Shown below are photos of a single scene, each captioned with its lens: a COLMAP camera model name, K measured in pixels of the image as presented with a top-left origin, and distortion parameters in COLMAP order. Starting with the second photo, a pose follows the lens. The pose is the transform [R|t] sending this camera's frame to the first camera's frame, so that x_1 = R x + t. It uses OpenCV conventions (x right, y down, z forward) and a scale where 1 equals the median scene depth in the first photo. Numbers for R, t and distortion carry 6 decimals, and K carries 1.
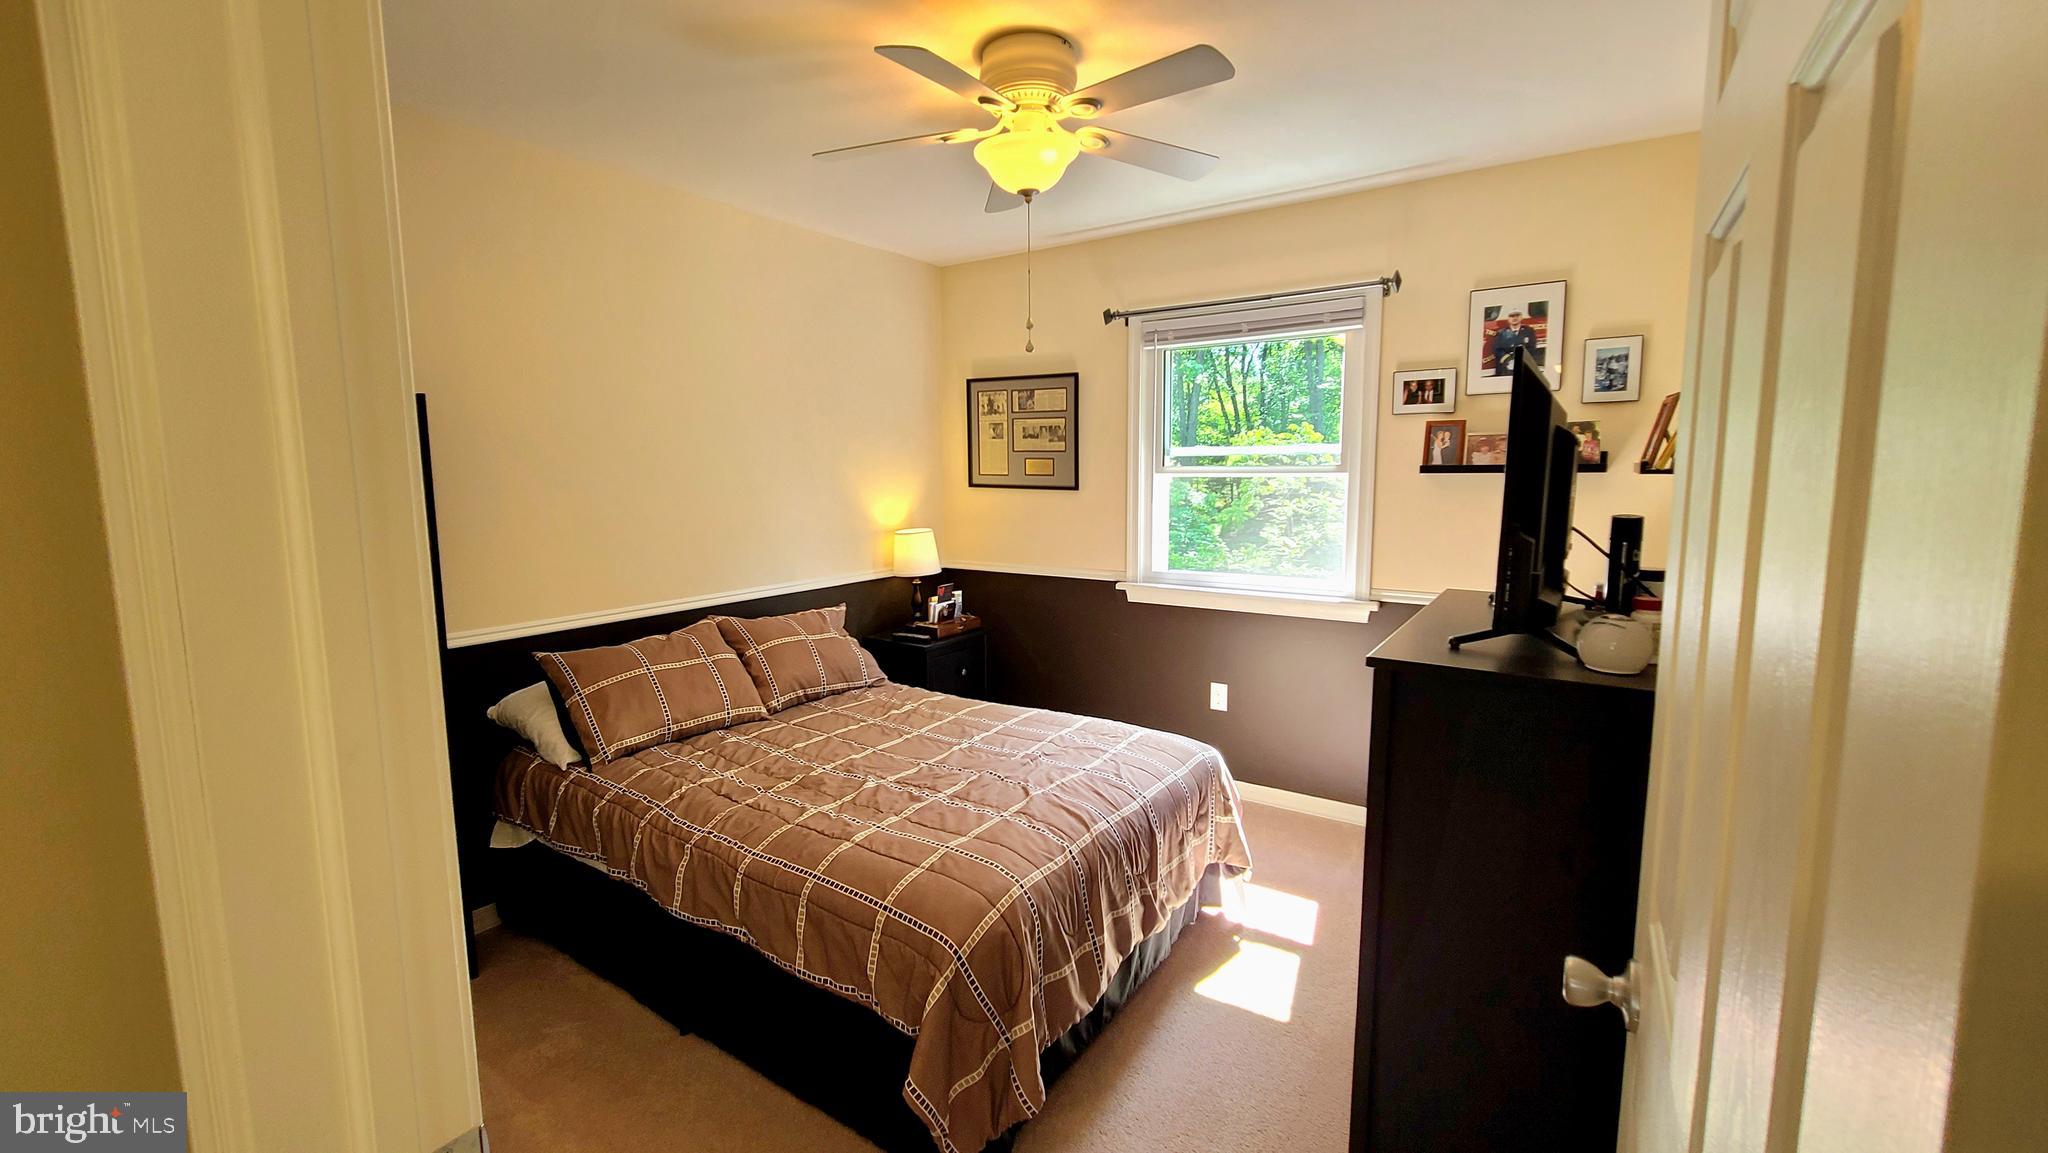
lens RADIAL K [[850.0, 0, 1014.8], [0, 850.0, 562.2], [0, 0, 1]] dist [-0.001304, 0.000217]
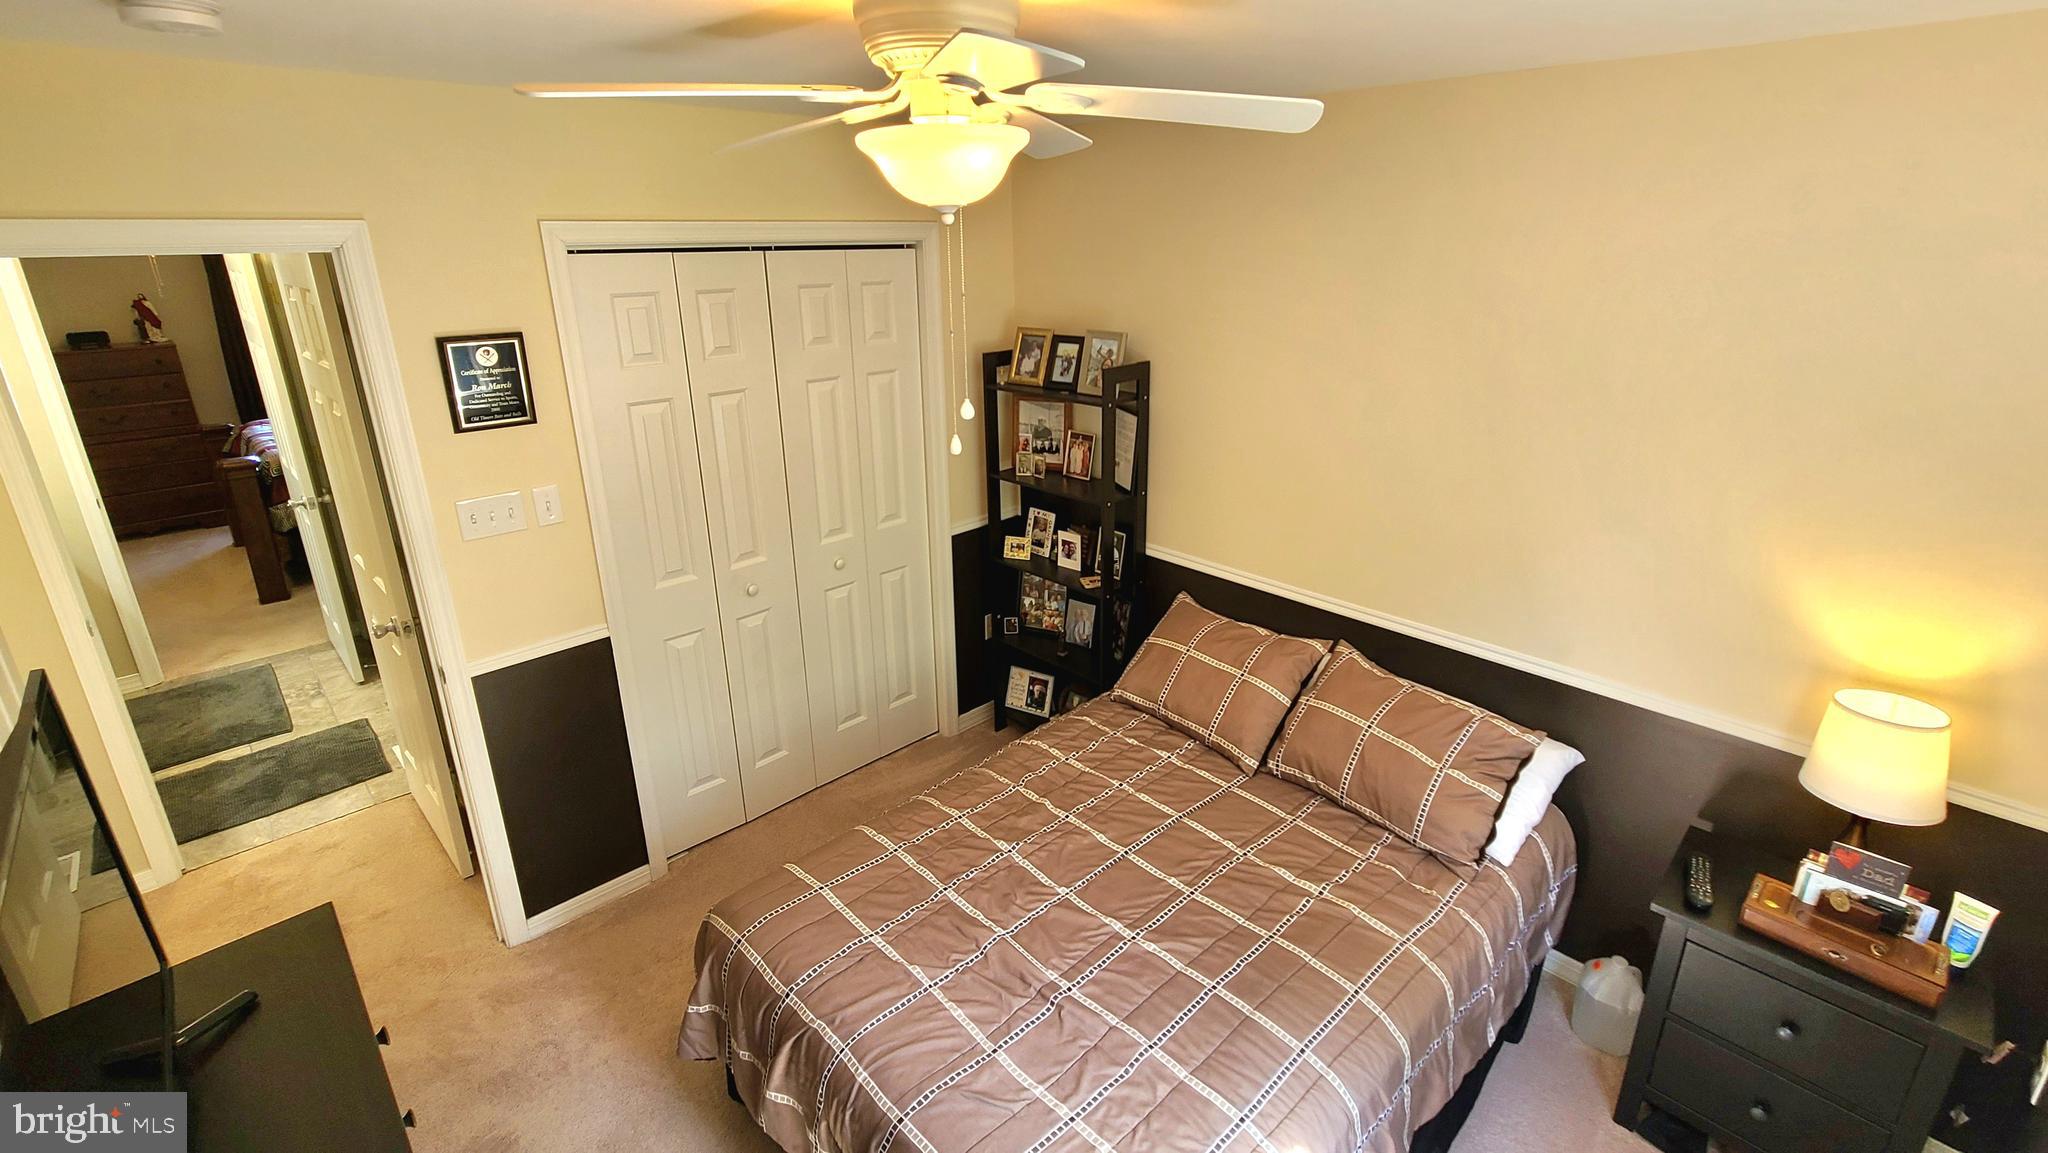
lens RADIAL K [[850.0, 0, 1008.9], [0, 850.0, 579.2], [0, 0, 1]] dist [-0.001304, 0.000217]
pose [[-0.192712, 0.358803, -0.913303, 0.445976], [-0.110052, 0.916974, 0.383467, -0.281753], [0.975064, 0.174409, -0.137225, 0.839956]]
